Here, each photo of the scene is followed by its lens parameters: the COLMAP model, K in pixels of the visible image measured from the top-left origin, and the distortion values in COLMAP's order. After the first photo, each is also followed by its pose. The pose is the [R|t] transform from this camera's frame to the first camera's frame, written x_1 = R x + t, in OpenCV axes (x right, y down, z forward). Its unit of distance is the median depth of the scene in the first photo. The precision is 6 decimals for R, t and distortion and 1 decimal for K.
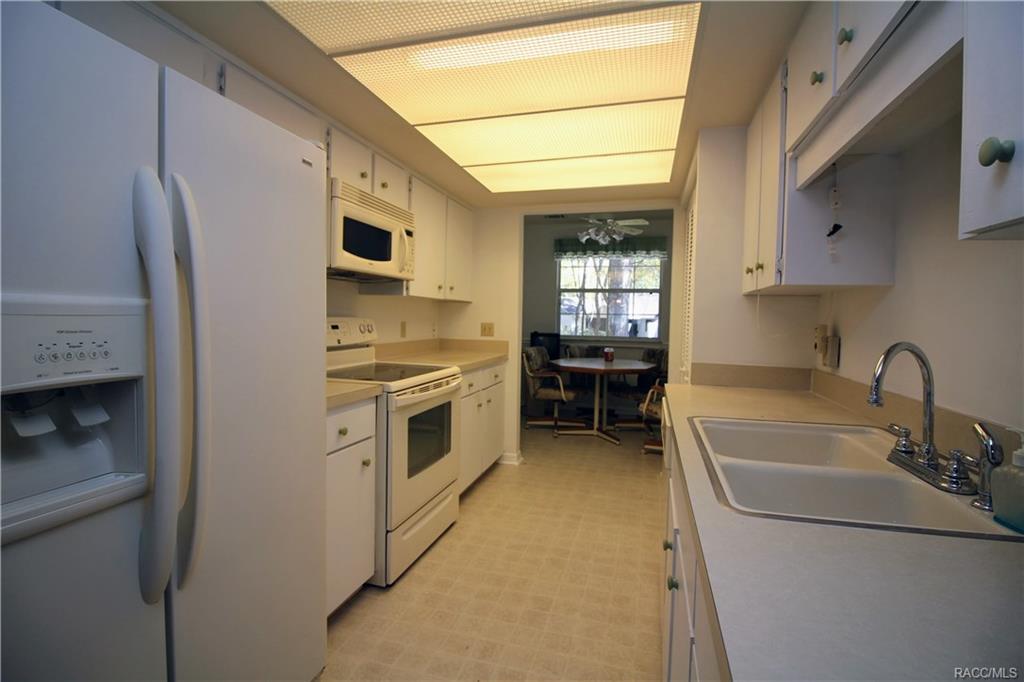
lens RADIAL K [[472.2, 0, 522.4], [0, 472.2, 330.9], [0, 0, 1]] dist [0.000618, -0.011854]
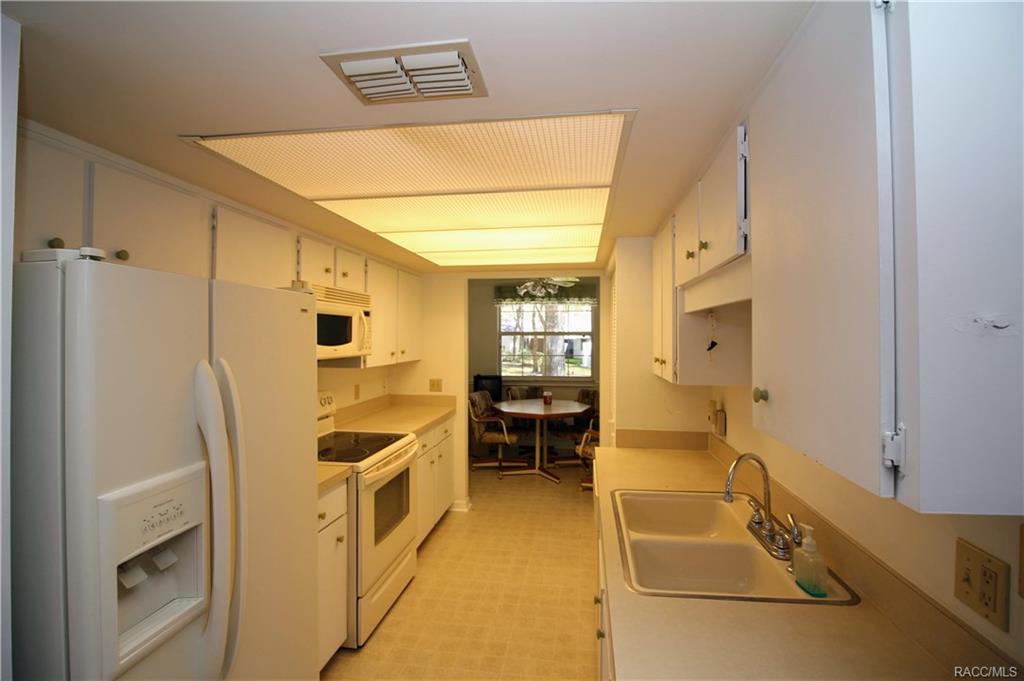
lens RADIAL K [[472.2, 0, 522.4], [0, 472.2, 330.4], [0, 0, 1]] dist [0.000618, -0.011854]
pose [[0.991121, -0.019457, 0.131530, -0.024982], [0.025004, 0.998860, -0.040653, -0.111181], [-0.130589, 0.043581, 0.990478, -0.134973]]
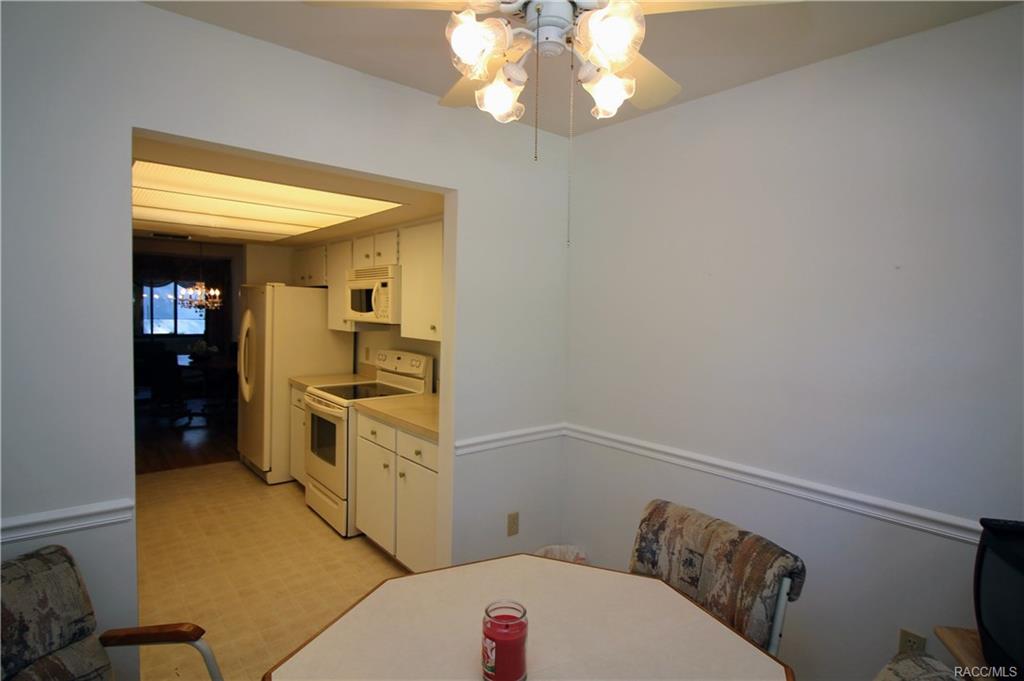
lens RADIAL K [[506.8, 0, 511.8], [0, 506.8, 323.2], [0, 0, 1]] dist [0.000109, -0.015564]
pose [[-0.567351, -0.006132, -0.823453, 0.616497], [-0.049414, 0.998424, 0.026611, -0.156203], [0.821992, 0.055788, -0.566759, 1.950131]]
